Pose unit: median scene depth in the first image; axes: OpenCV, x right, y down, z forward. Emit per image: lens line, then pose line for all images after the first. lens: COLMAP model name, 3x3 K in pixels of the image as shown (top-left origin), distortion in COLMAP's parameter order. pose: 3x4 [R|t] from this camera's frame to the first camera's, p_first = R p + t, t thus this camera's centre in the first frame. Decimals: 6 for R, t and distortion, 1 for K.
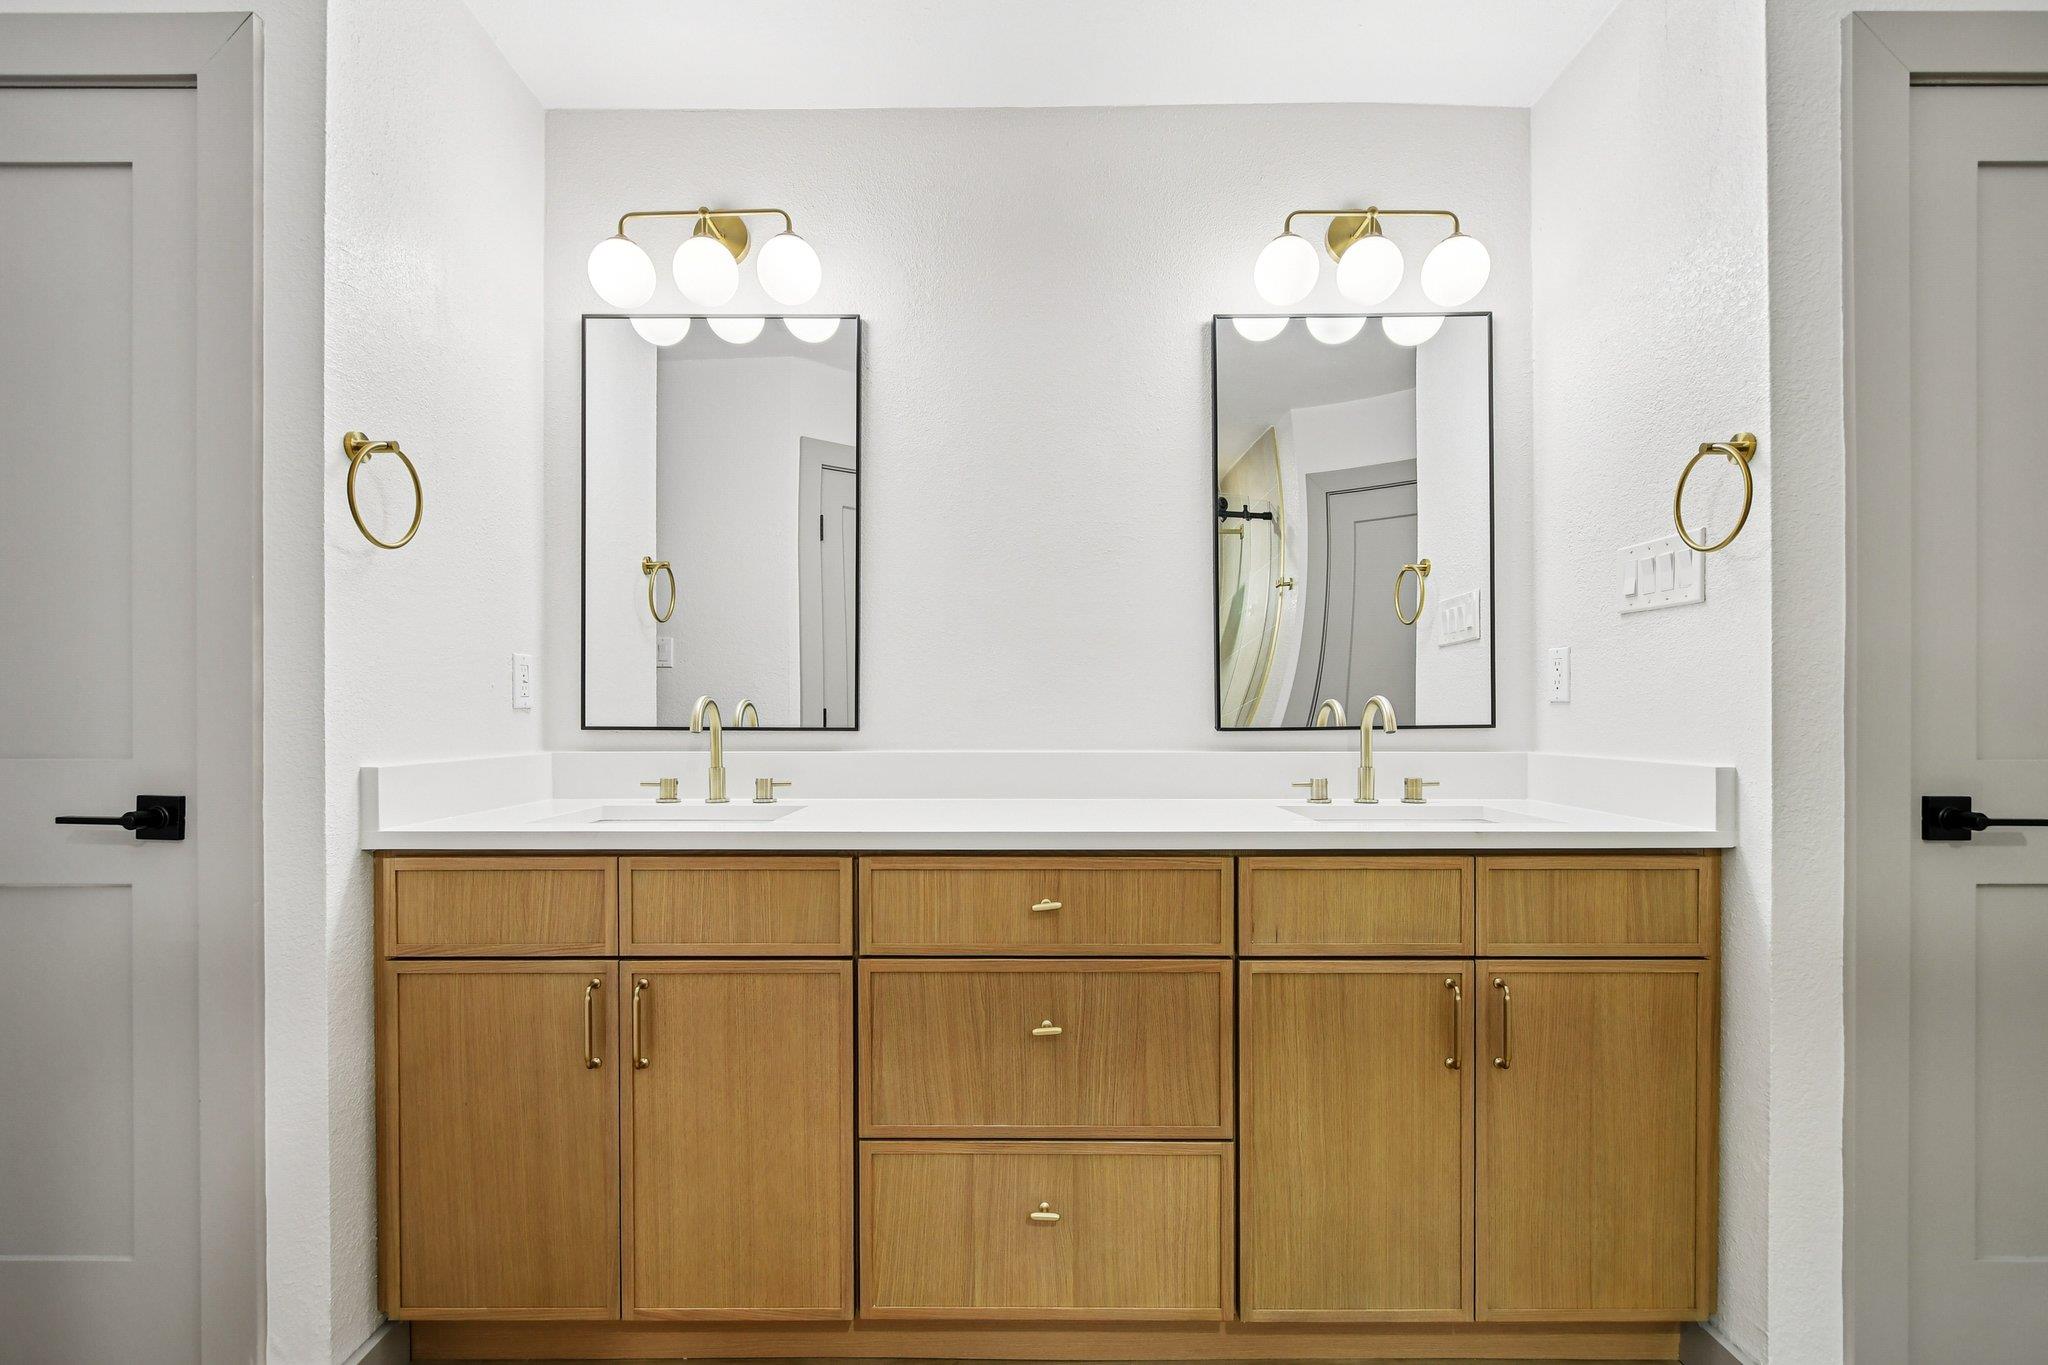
lens RADIAL K [[901.5, 0, 1015.3], [0, 901.5, 718.2], [0, 0, 1]] dist [0.000479, -0.000992]
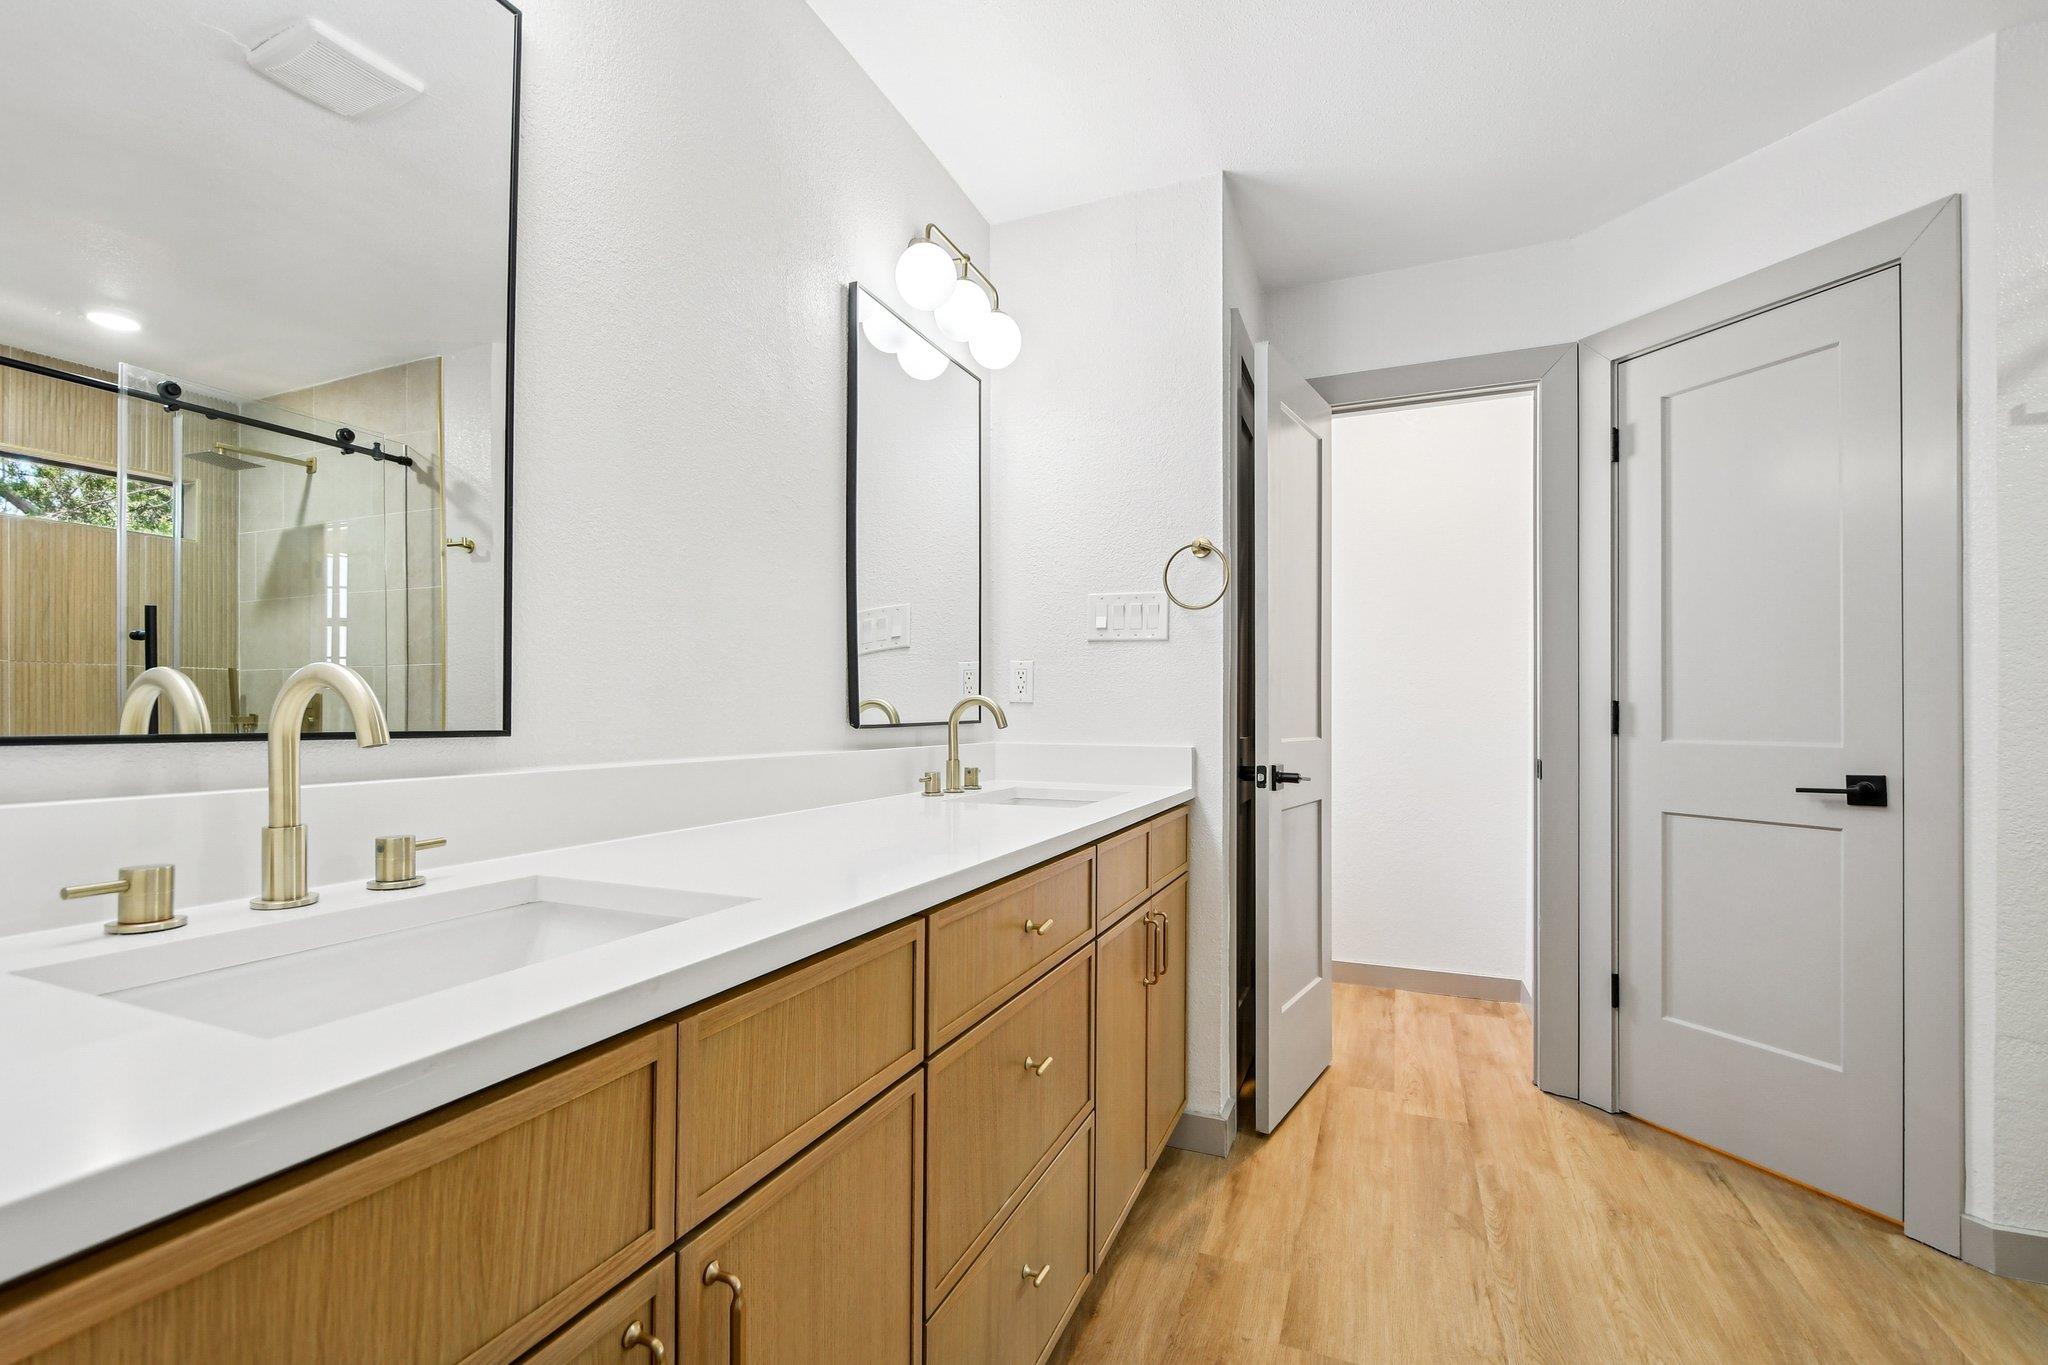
lens RADIAL K [[901.5, 0, 1015.3], [0, 901.5, 718.2], [0, 0, 1]] dist [0.000479, -0.000992]
pose [[0.370451, 0.000451, 0.928852, -0.598276], [0.006539, 0.999974, -0.003094, 0.007126], [-0.928829, 0.007220, 0.370438, 0.520253]]
